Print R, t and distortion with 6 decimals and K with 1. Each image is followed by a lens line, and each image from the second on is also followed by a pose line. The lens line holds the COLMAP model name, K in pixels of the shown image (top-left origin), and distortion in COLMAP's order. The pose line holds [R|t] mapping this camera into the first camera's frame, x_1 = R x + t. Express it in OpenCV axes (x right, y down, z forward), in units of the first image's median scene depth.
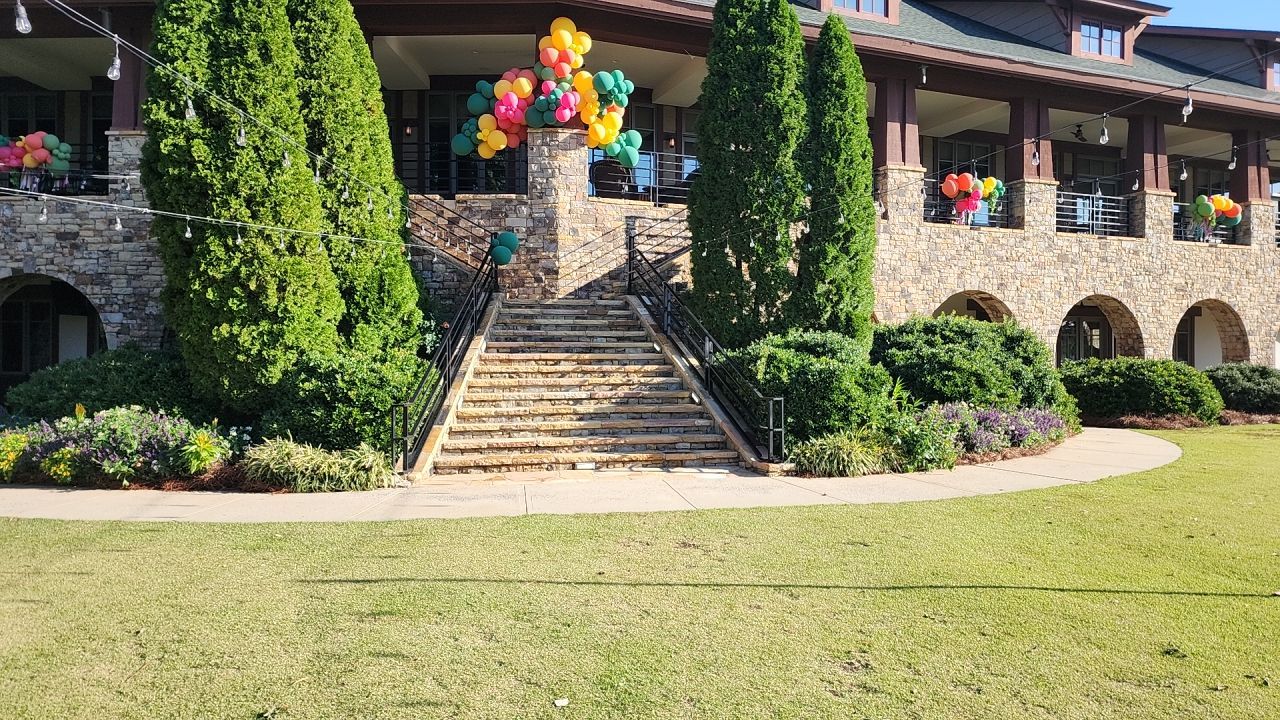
lens RADIAL K [[854.6, 0, 635.9], [0, 854.6, 350.5], [0, 0, 1]] dist [0.036508, -0.027130]
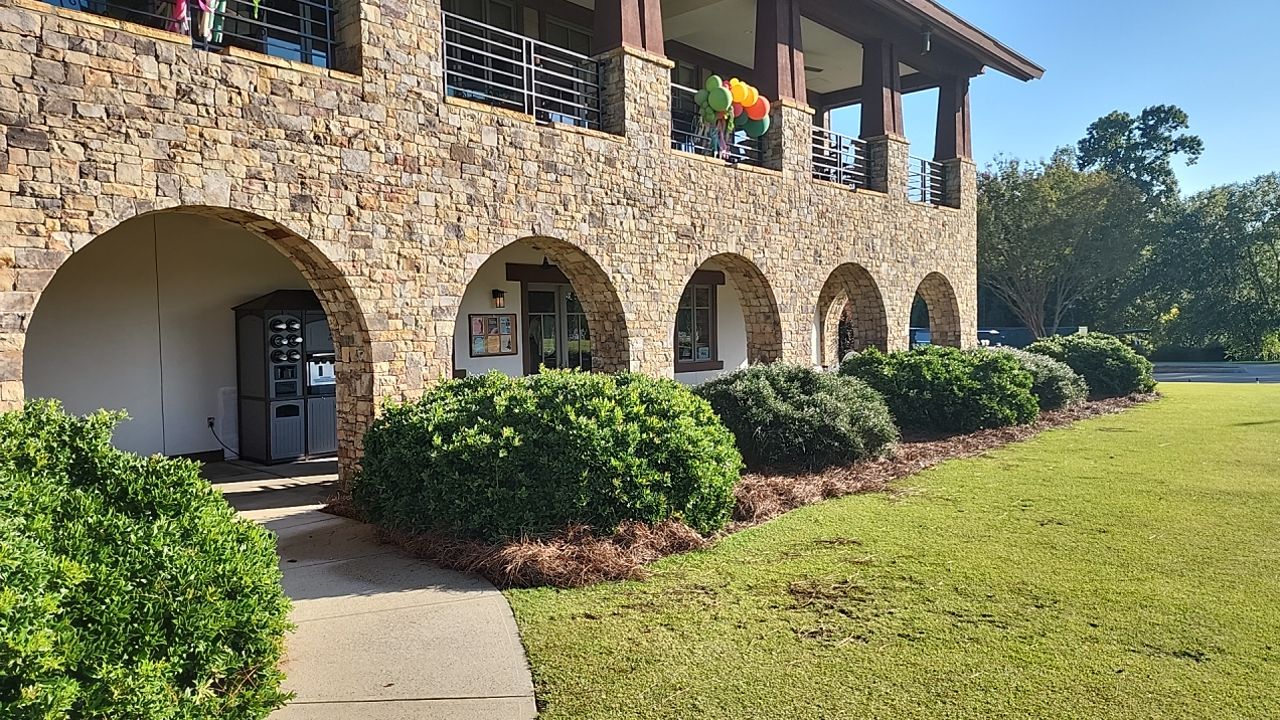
lens RADIAL K [[854.6, 0, 637.8], [0, 854.6, 361.9], [0, 0, 1]] dist [0.036508, -0.027130]
pose [[0.896840, -0.036168, 0.440874, 0.377362], [0.017524, 0.998774, 0.046287, -0.013698], [-0.442008, -0.033786, 0.896375, 0.540723]]
